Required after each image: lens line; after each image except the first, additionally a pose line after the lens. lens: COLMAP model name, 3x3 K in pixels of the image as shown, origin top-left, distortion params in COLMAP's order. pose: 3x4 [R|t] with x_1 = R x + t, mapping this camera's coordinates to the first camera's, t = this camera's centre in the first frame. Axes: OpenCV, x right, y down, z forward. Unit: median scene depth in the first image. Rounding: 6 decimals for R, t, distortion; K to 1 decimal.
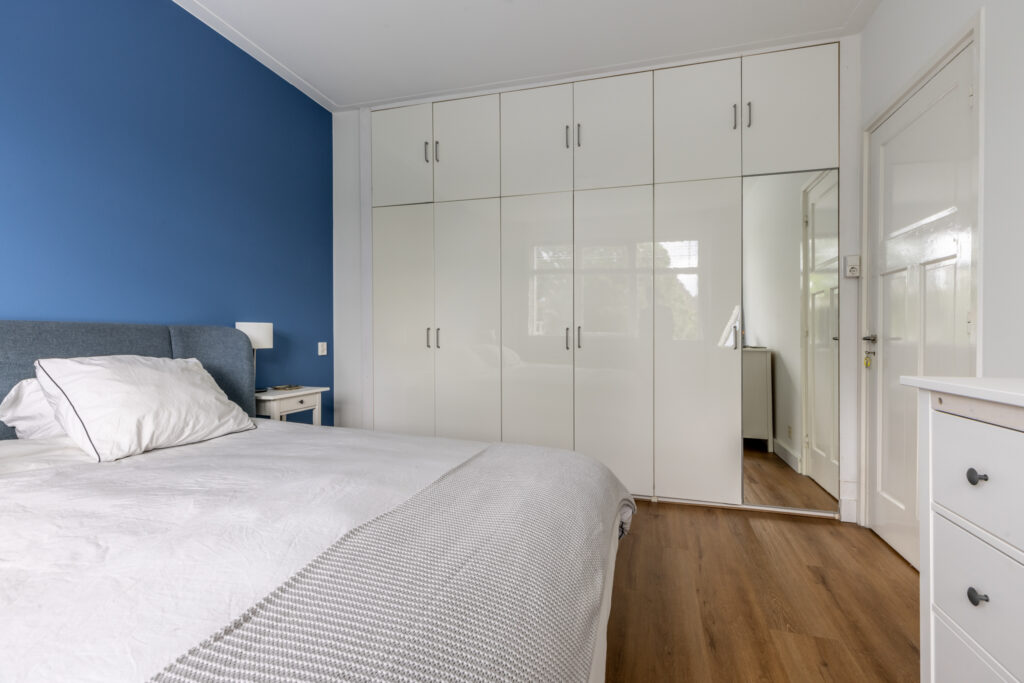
lens RADIAL K [[458.8, 0, 517.0], [0, 458.8, 339.6], [0, 0, 1]] dist [0.000340, -0.000027]
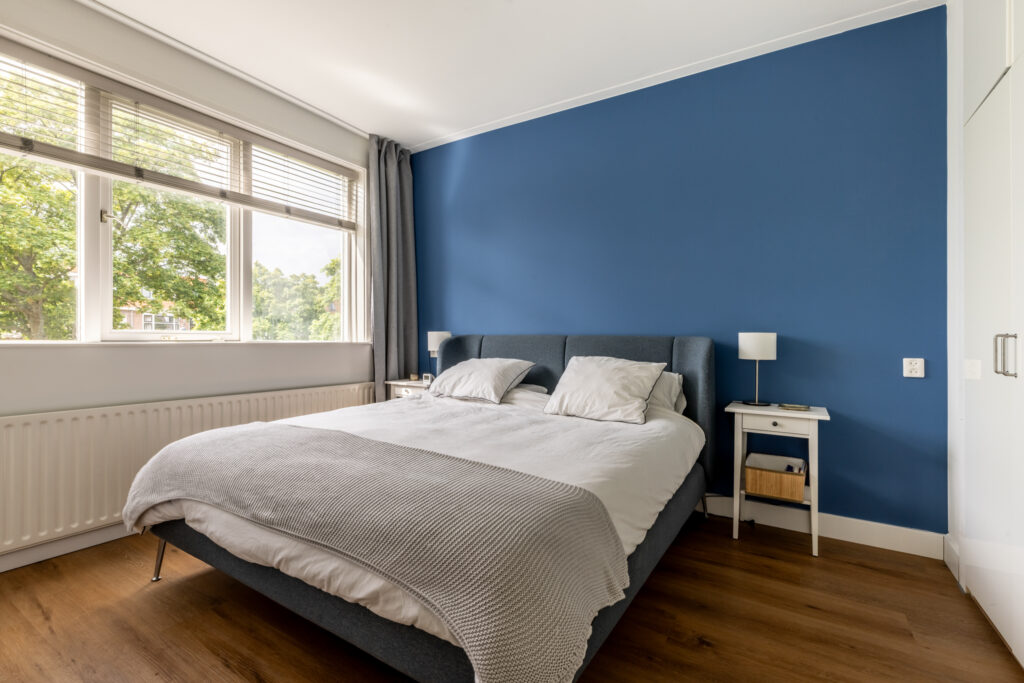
lens RADIAL K [[458.8, 0, 517.0], [0, 458.8, 339.6], [0, 0, 1]] dist [0.000340, -0.000027]
pose [[-0.279654, -0.003565, -0.960094, 0.677474], [-0.017308, 0.999849, 0.001329, -0.020374], [0.959945, 0.016989, -0.279674, 1.067707]]
